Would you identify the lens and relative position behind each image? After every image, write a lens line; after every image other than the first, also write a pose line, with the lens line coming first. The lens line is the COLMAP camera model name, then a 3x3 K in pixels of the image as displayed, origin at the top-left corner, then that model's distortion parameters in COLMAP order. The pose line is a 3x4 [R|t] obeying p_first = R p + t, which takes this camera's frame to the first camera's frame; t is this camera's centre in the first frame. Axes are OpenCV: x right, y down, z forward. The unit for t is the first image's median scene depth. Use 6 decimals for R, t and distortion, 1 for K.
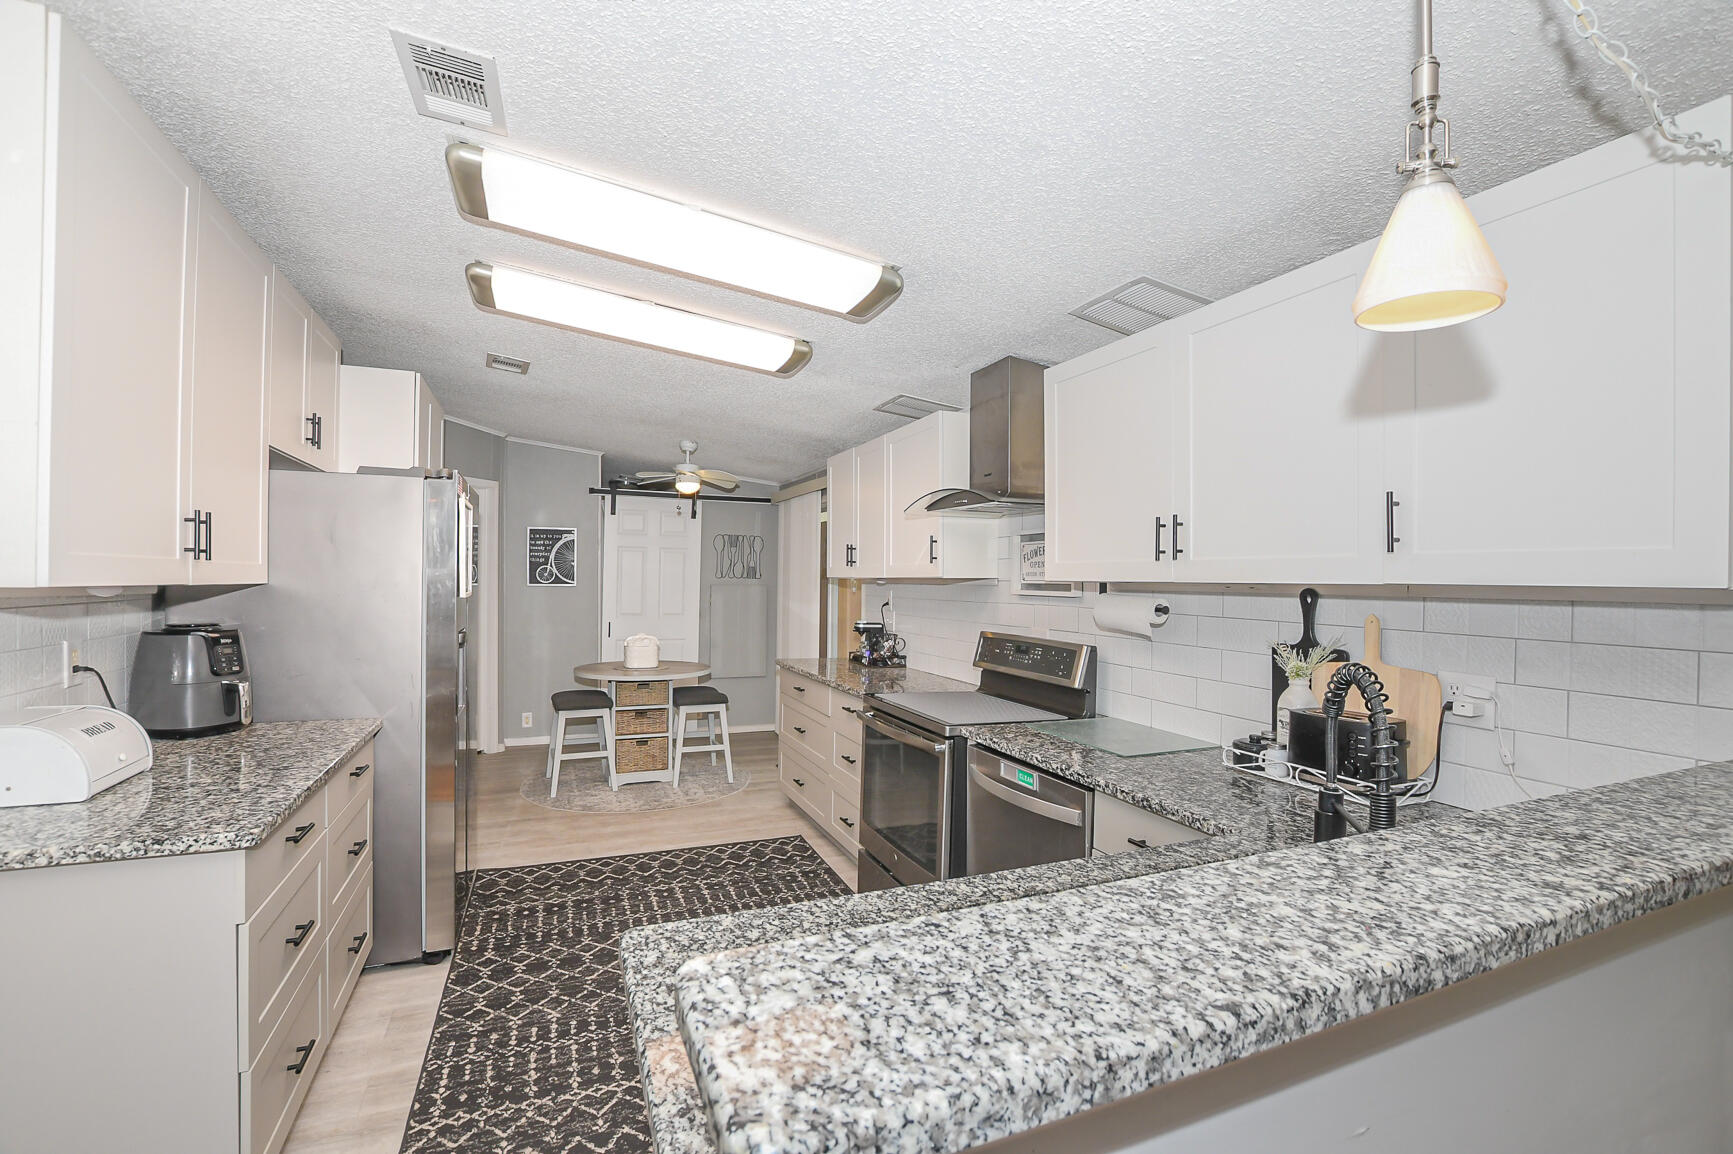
lens RADIAL K [[760.6, 0, 871.6], [0, 760.6, 569.1], [0, 0, 1]] dist [0.000137, 0.000186]
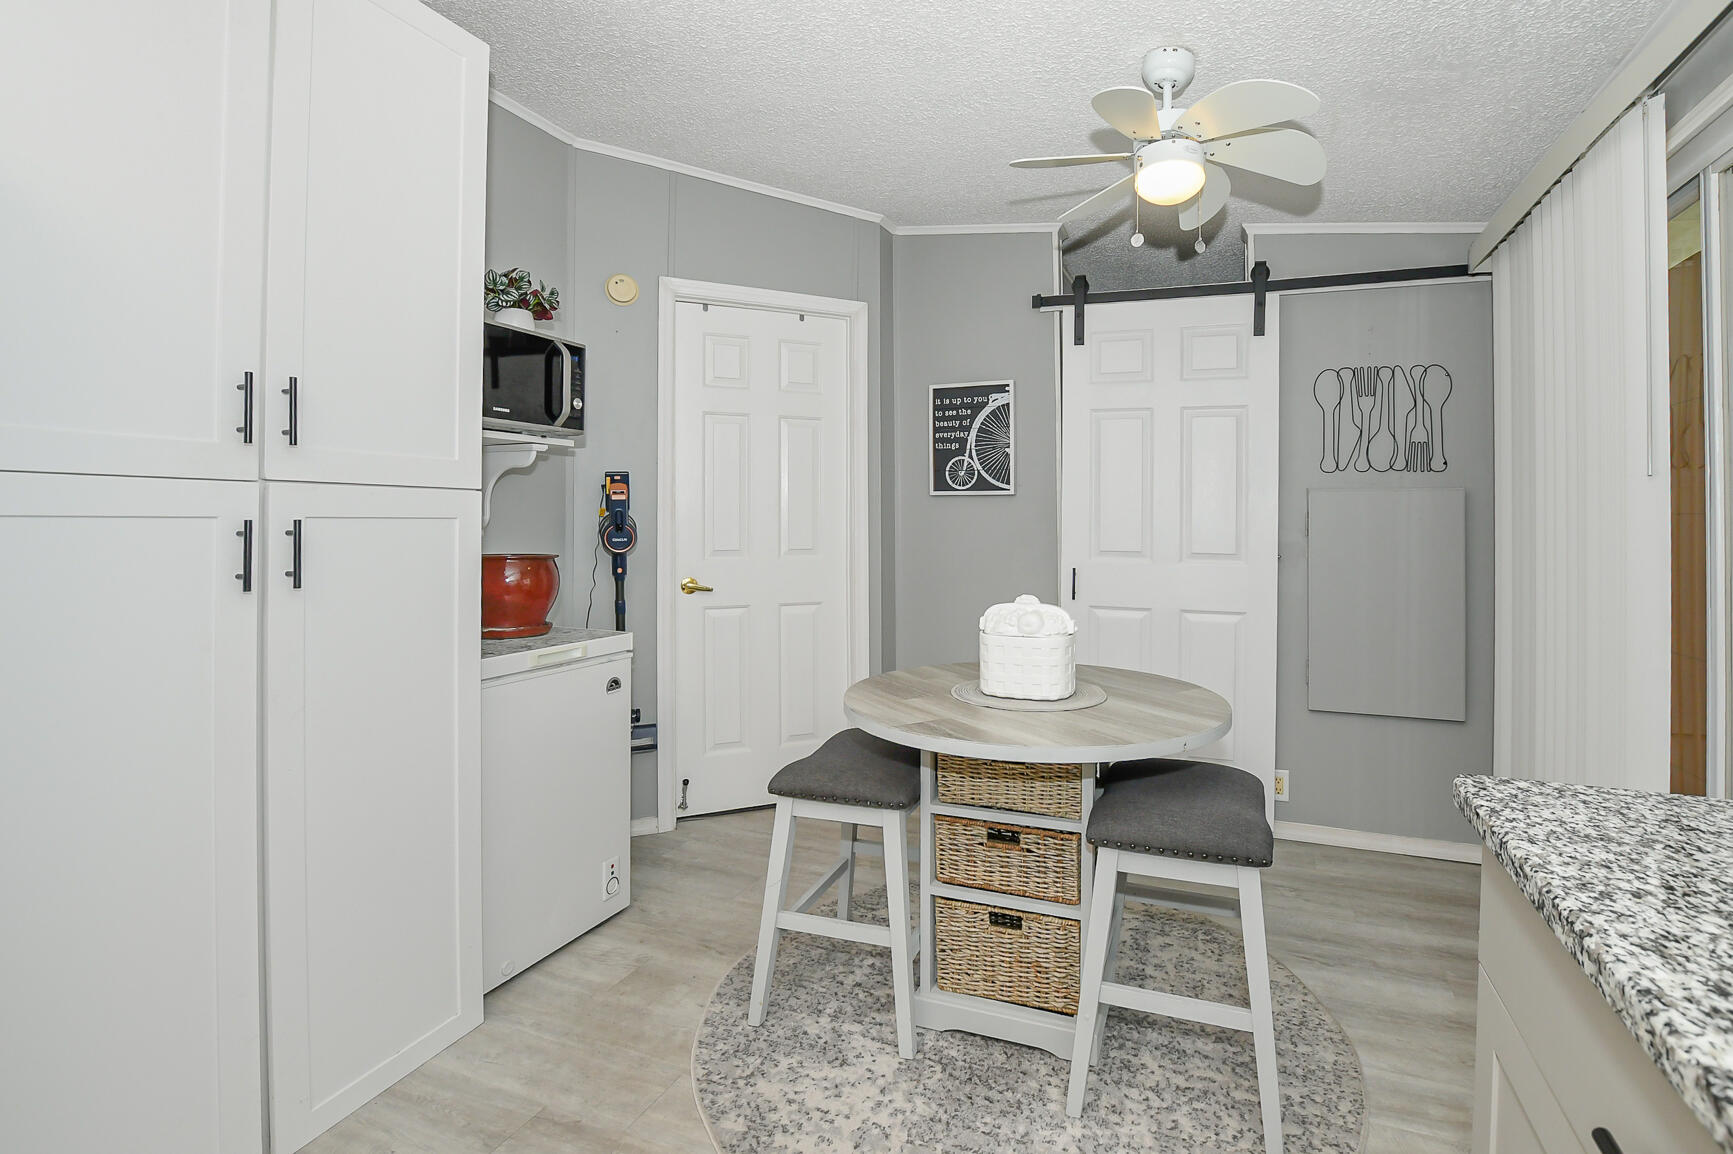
lens RADIAL K [[759.9, 0, 950.1], [0, 759.9, 518.3], [0, 0, 1]] dist [-0.023250, 0.000195]
pose [[0.720961, -0.012887, -0.692855, -0.068903], [0.010569, 0.999915, -0.007601, 0.041679], [0.692895, -0.001843, 0.721036, 0.607502]]
